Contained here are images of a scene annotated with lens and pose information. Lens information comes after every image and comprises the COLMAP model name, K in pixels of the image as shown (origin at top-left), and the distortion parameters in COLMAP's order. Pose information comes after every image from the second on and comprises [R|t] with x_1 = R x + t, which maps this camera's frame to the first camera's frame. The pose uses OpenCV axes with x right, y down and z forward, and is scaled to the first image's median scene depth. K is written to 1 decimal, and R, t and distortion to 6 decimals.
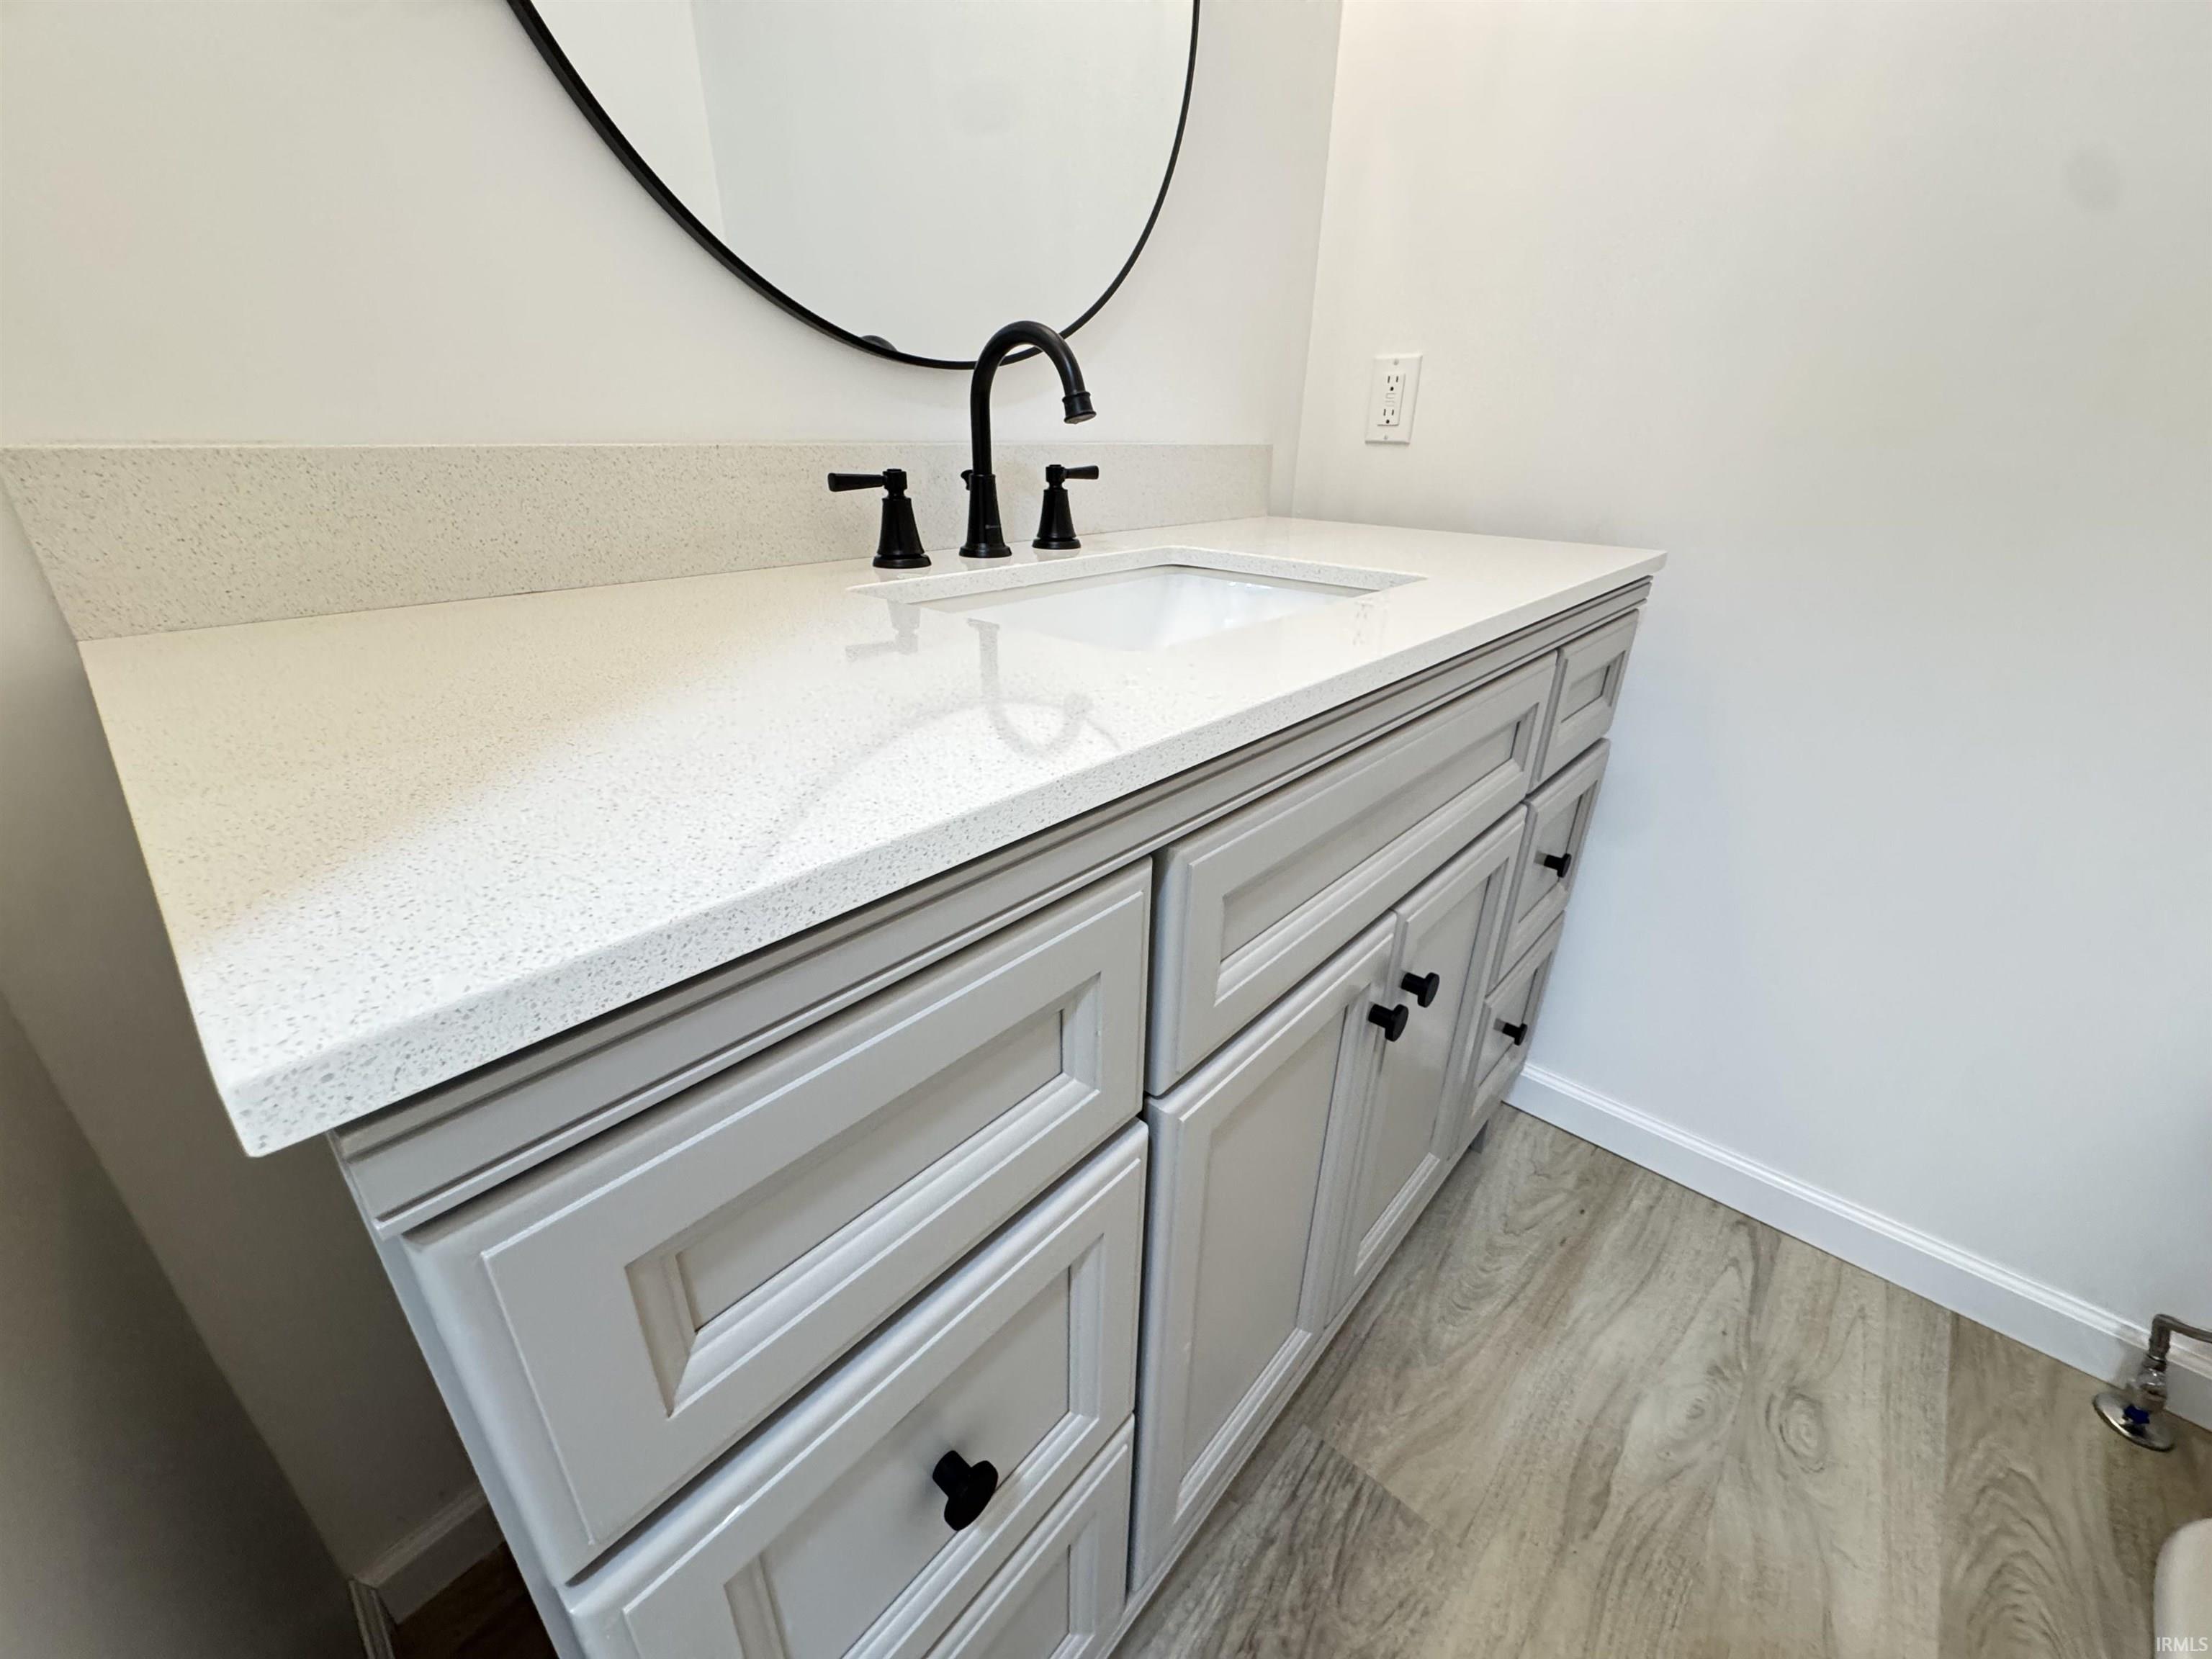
lens RADIAL K [[886.4, 0, 1106.7], [0, 886.4, 819.6], [0, 0, 1]] dist [-0.001453, 0.000254]
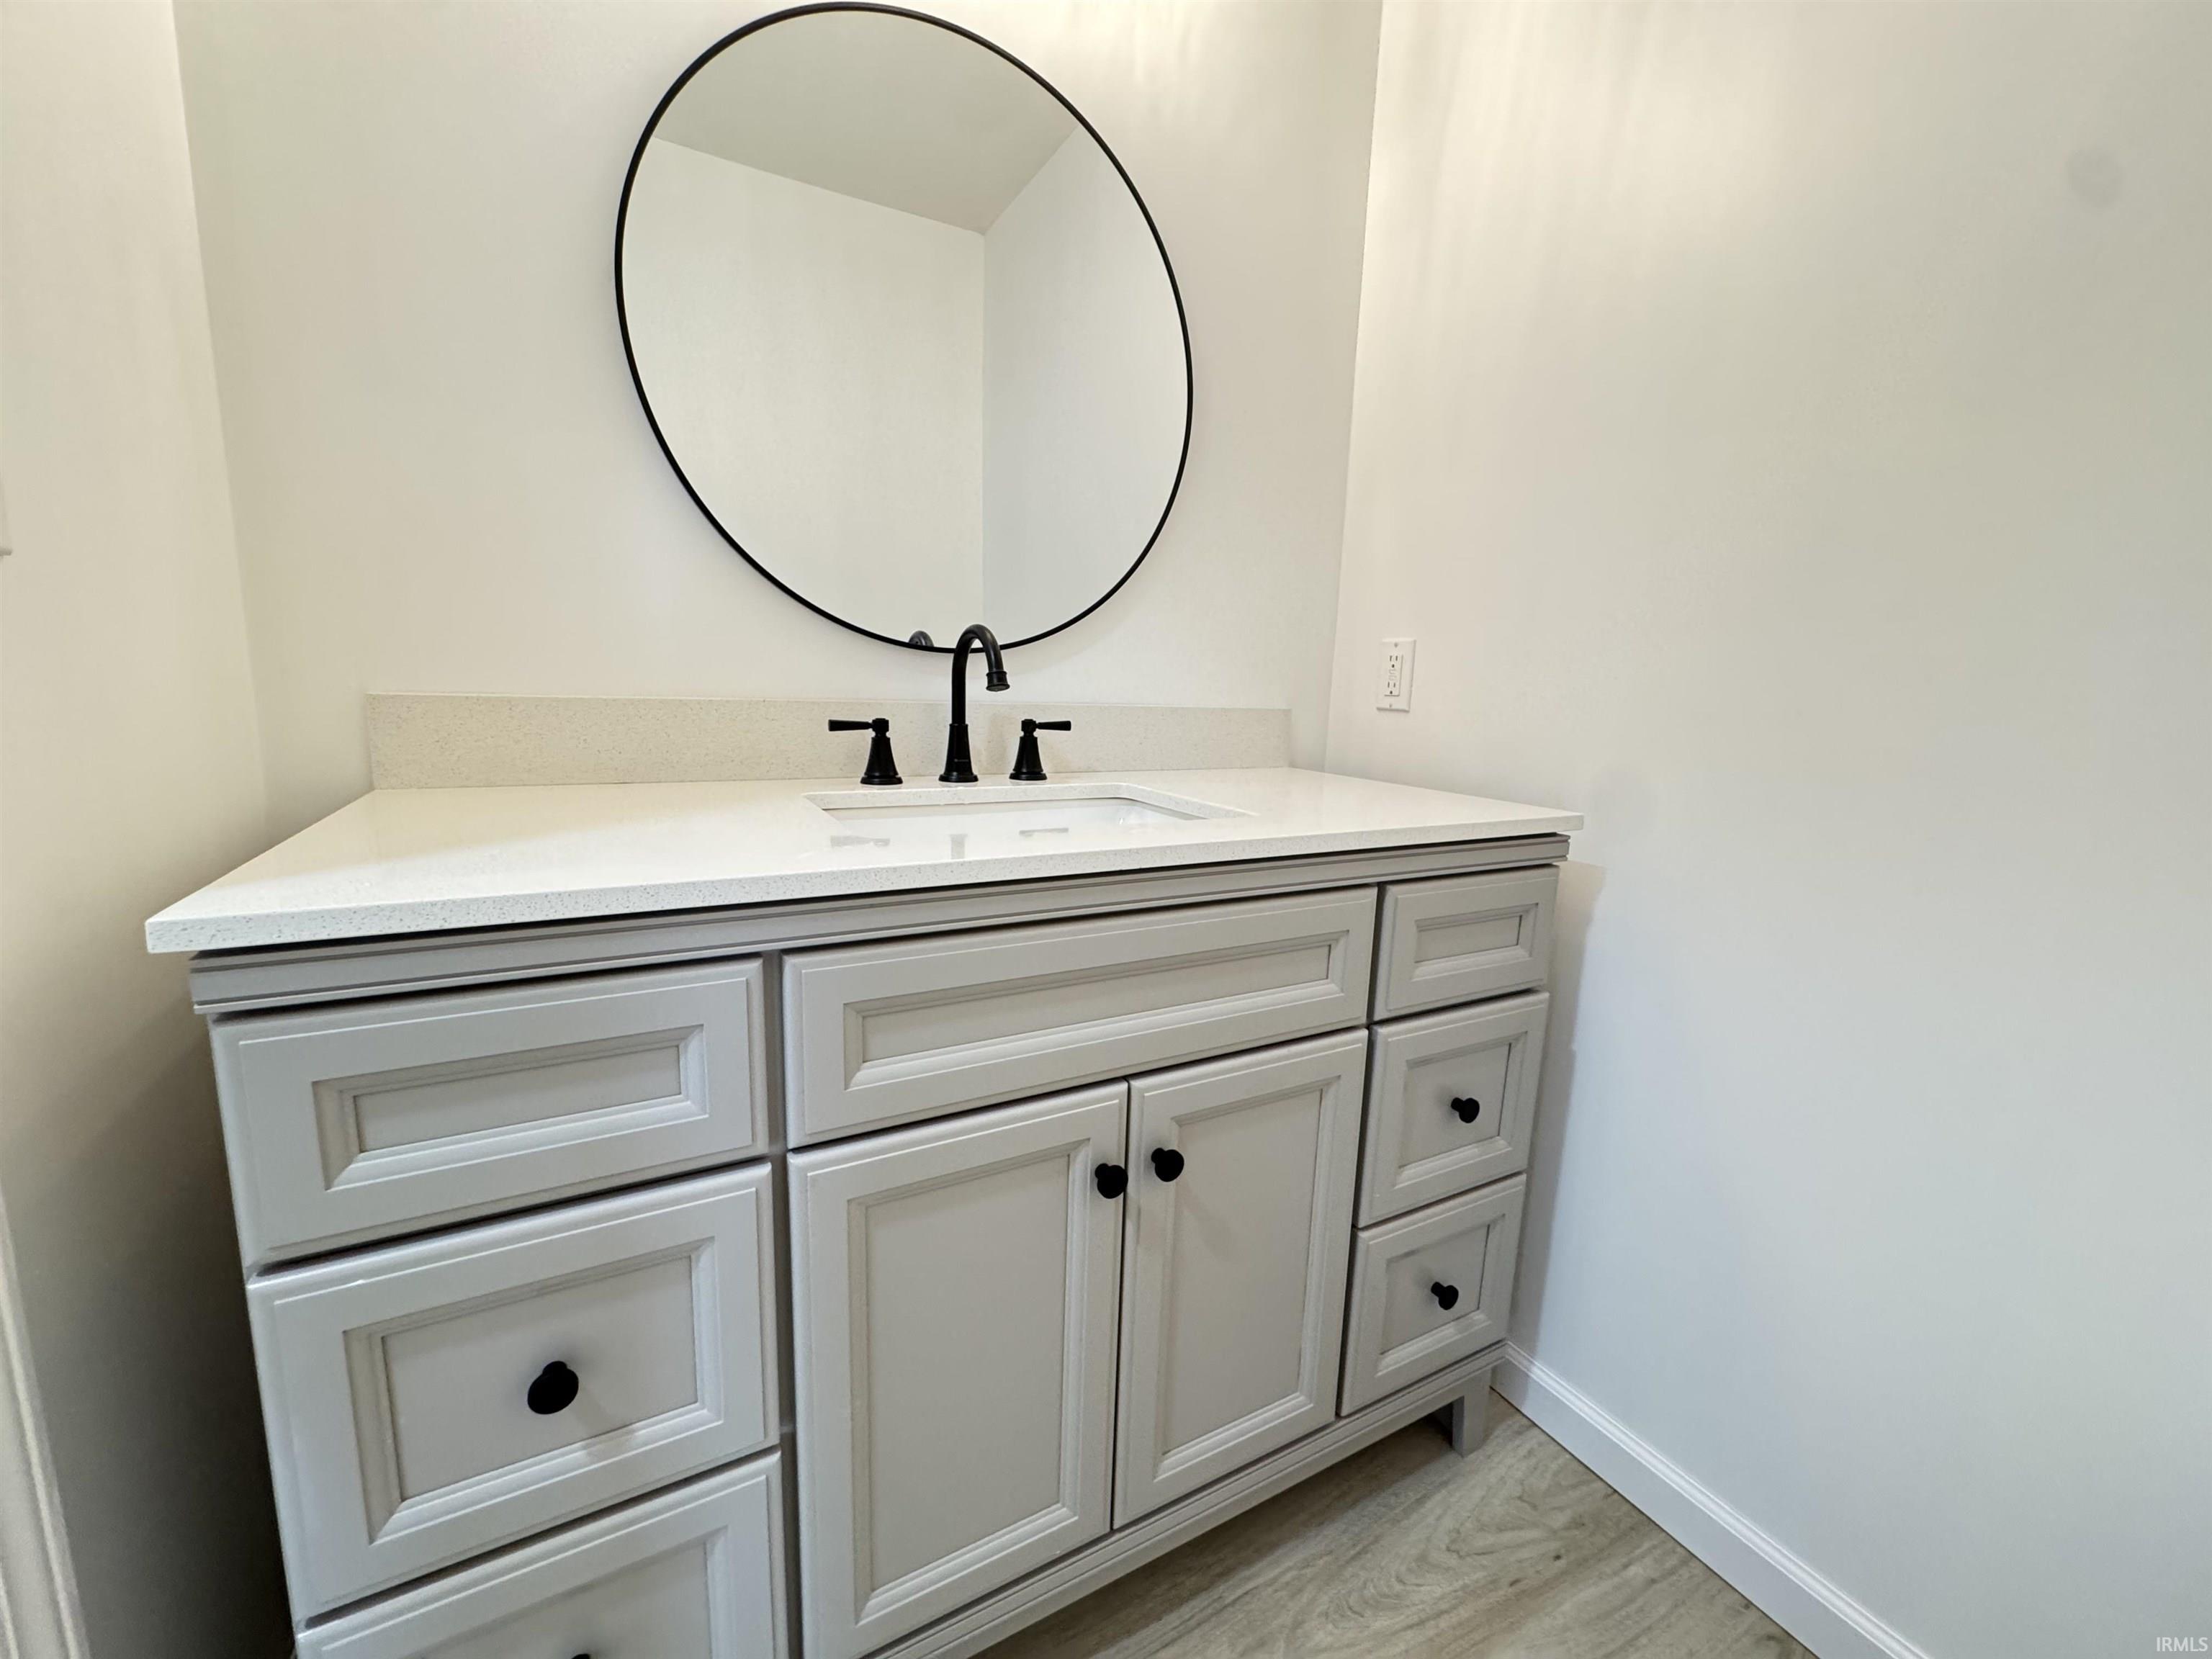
lens RADIAL K [[886.4, 0, 1113.9], [0, 886.4, 823.8], [0, 0, 1]] dist [-0.001453, 0.000254]
pose [[0.943839, 0.067230, -0.323494, 0.433822], [-0.148828, 0.960636, -0.234581, 0.034784], [0.294989, 0.269552, 0.916691, -0.113098]]
